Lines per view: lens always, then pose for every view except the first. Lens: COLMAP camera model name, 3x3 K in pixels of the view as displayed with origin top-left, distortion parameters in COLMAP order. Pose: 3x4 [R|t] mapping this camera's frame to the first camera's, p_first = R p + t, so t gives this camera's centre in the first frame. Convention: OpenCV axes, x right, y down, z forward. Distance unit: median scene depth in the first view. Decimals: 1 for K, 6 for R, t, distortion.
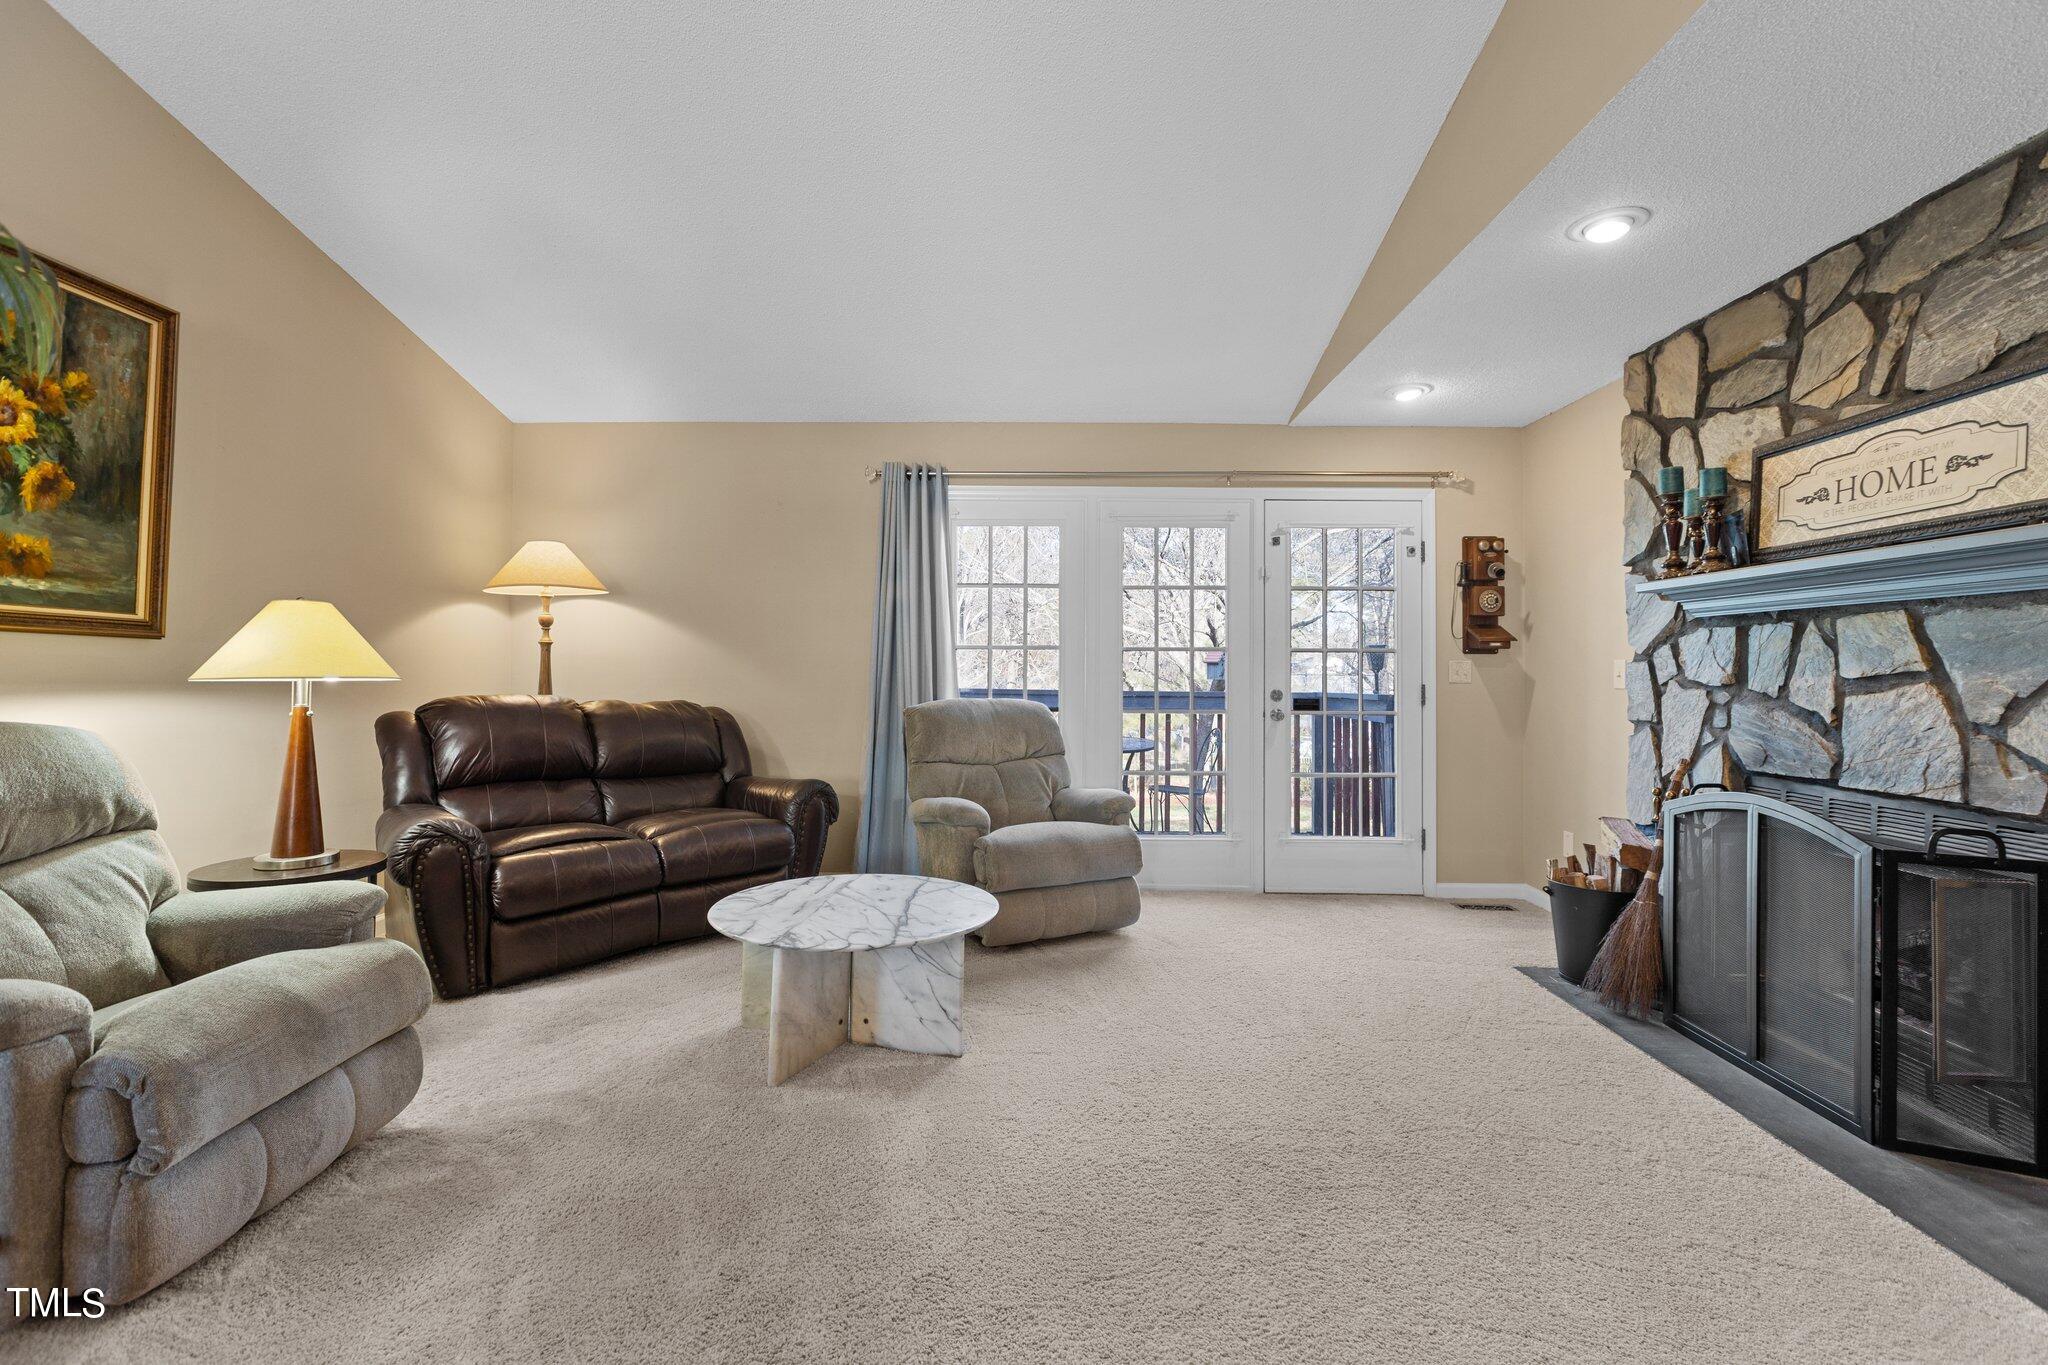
lens RADIAL K [[917.8, 0, 1020.2], [0, 917.8, 670.7], [0, 0, 1]] dist [0.004512, -0.001434]
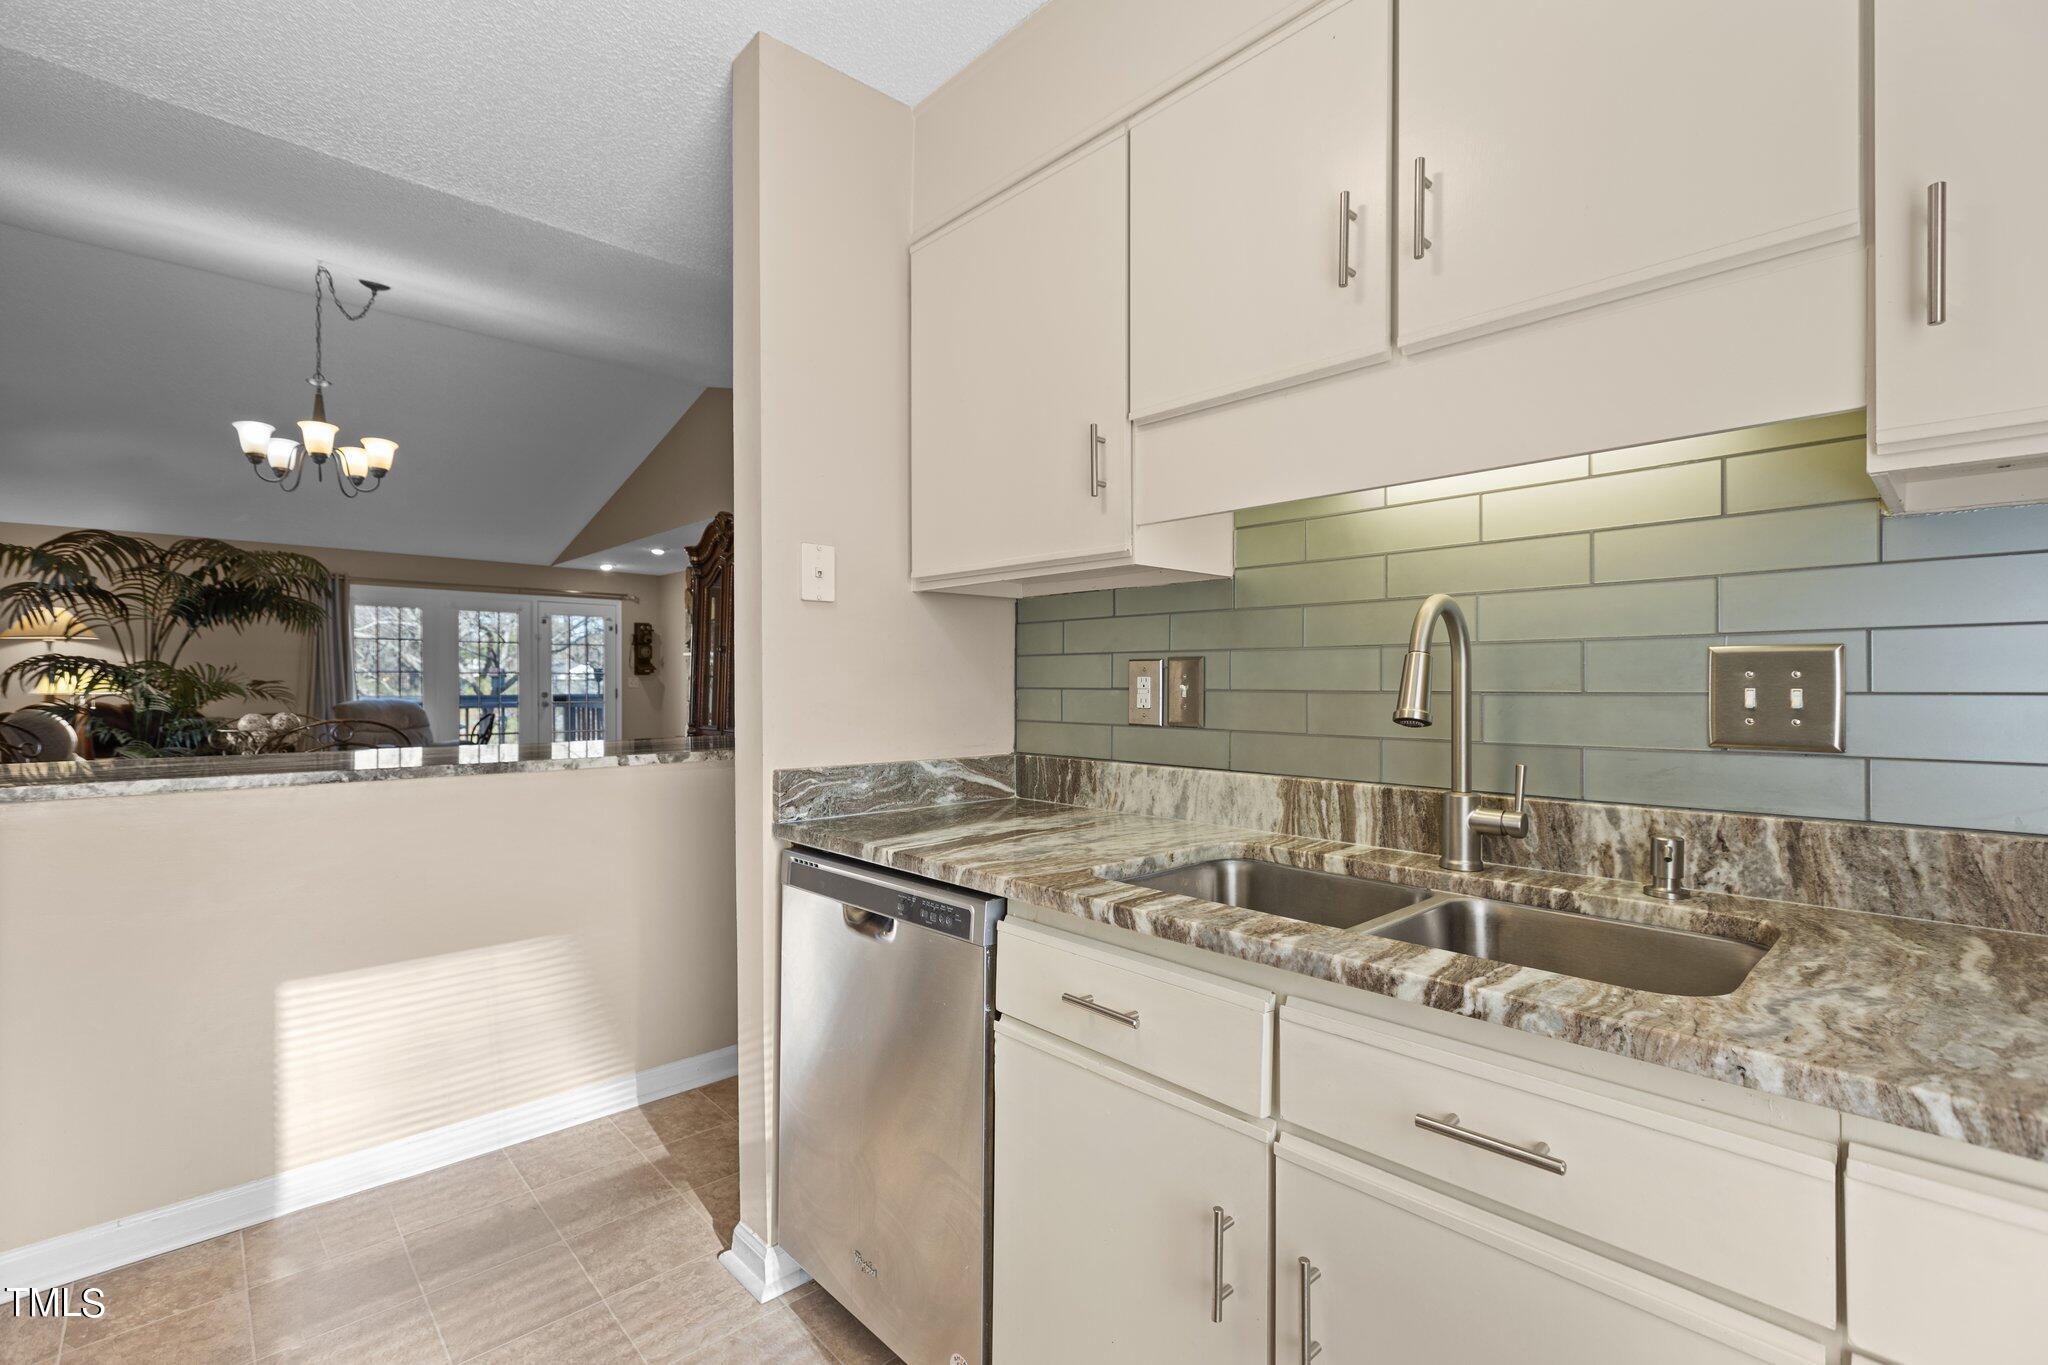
lens RADIAL K [[917.8, 0, 1019.3], [0, 917.8, 678.5], [0, 0, 1]] dist [0.004512, -0.001434]
pose [[0.717029, -0.002347, 0.697040, -0.405006], [-0.000057, 0.999994, 0.003426, -0.018759], [-0.697044, -0.002496, 0.717024, -1.257353]]
